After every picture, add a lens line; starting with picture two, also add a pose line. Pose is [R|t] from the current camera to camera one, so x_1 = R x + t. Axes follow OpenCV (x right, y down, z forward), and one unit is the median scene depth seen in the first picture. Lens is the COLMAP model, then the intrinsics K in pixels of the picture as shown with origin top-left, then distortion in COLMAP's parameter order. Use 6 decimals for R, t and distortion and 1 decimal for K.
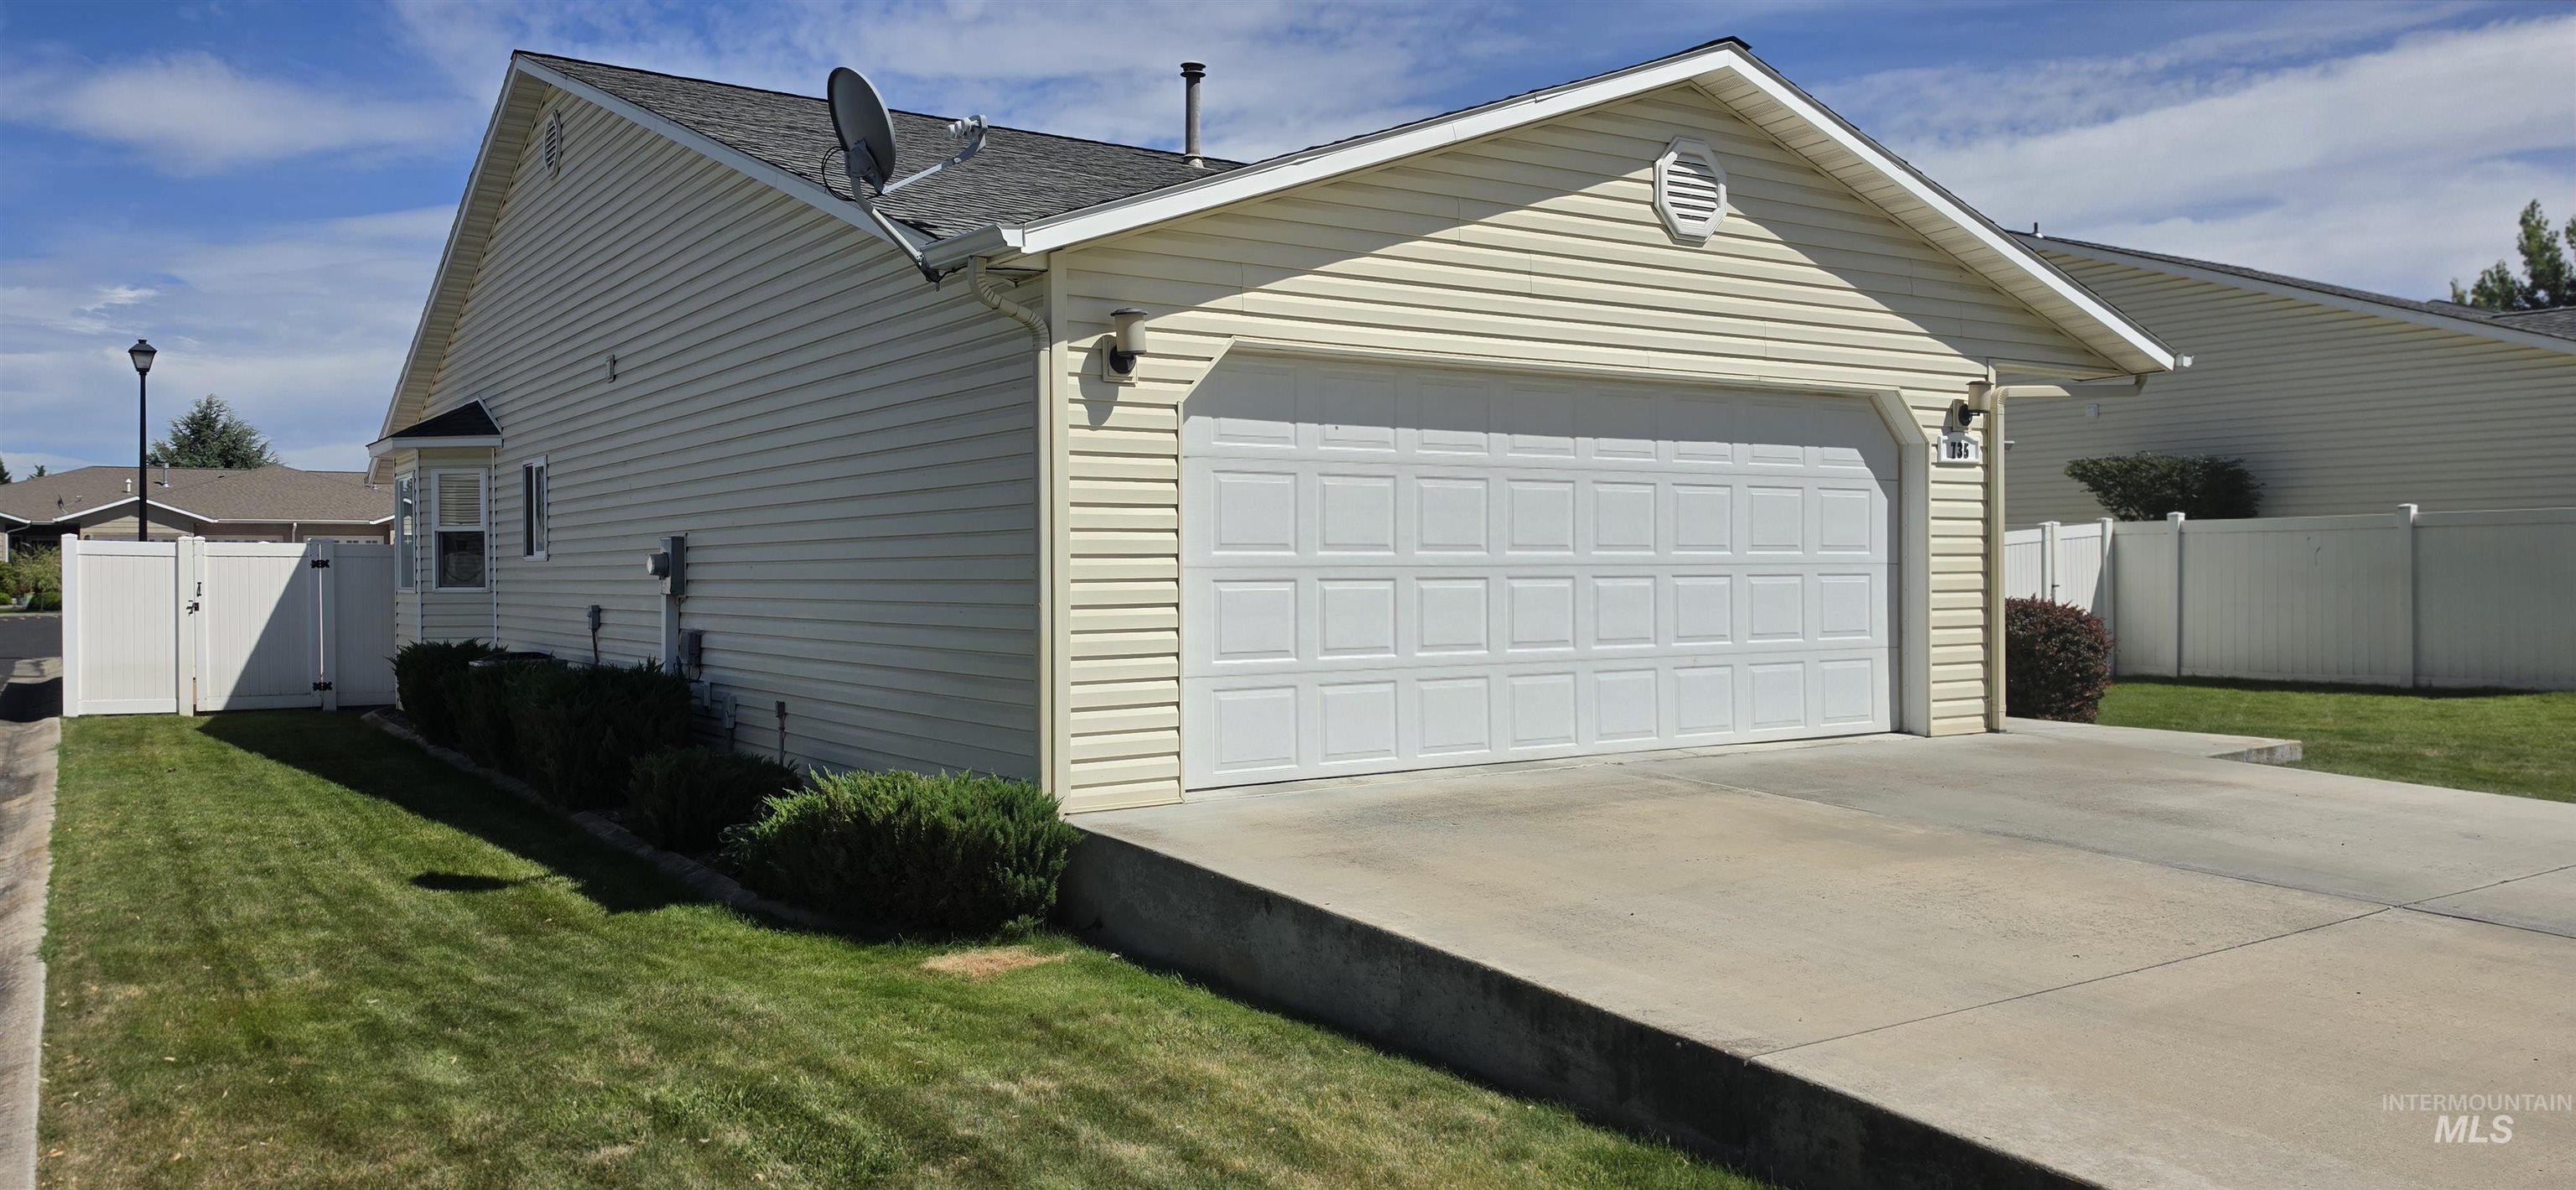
lens RADIAL K [[1751.7, 0, 1190.1], [0, 1751.7, 581.0], [0, 0, 1]] dist [0.085760, -0.124562]
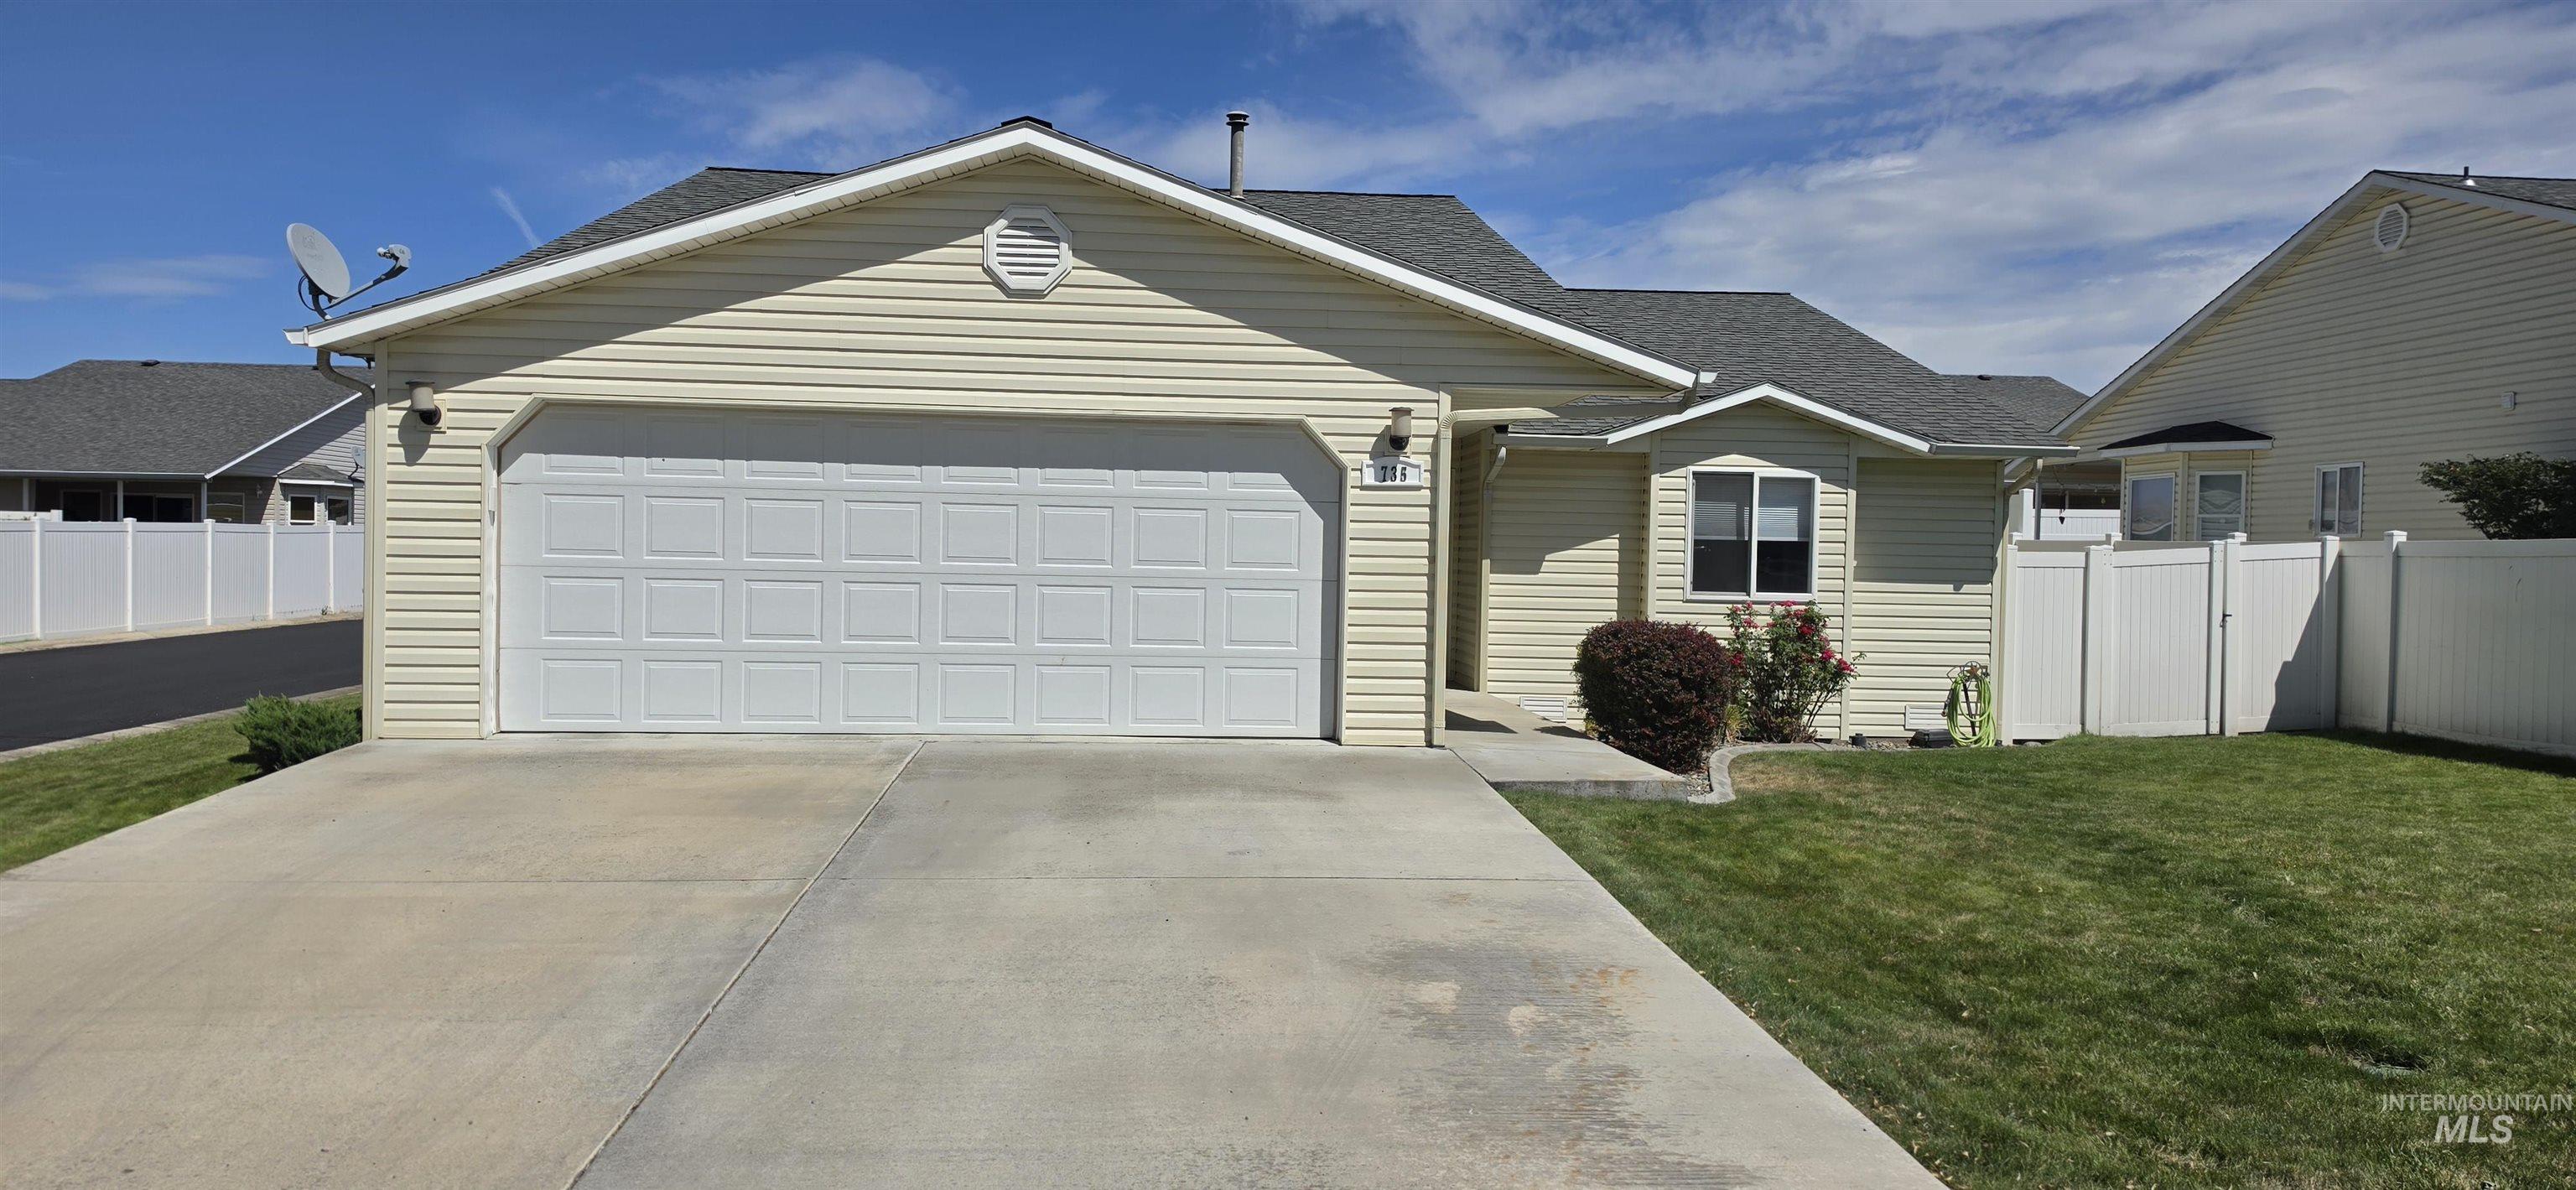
lens RADIAL K [[1751.7, 0, 1295.5], [0, 1751.7, 601.7], [0, 0, 1]] dist [0.085760, -0.124562]
pose [[0.877865, 0.035326, -0.477603, 0.955215], [-0.026575, 0.999332, 0.025069, -0.024928], [0.478170, -0.009315, 0.878218, 0.073024]]
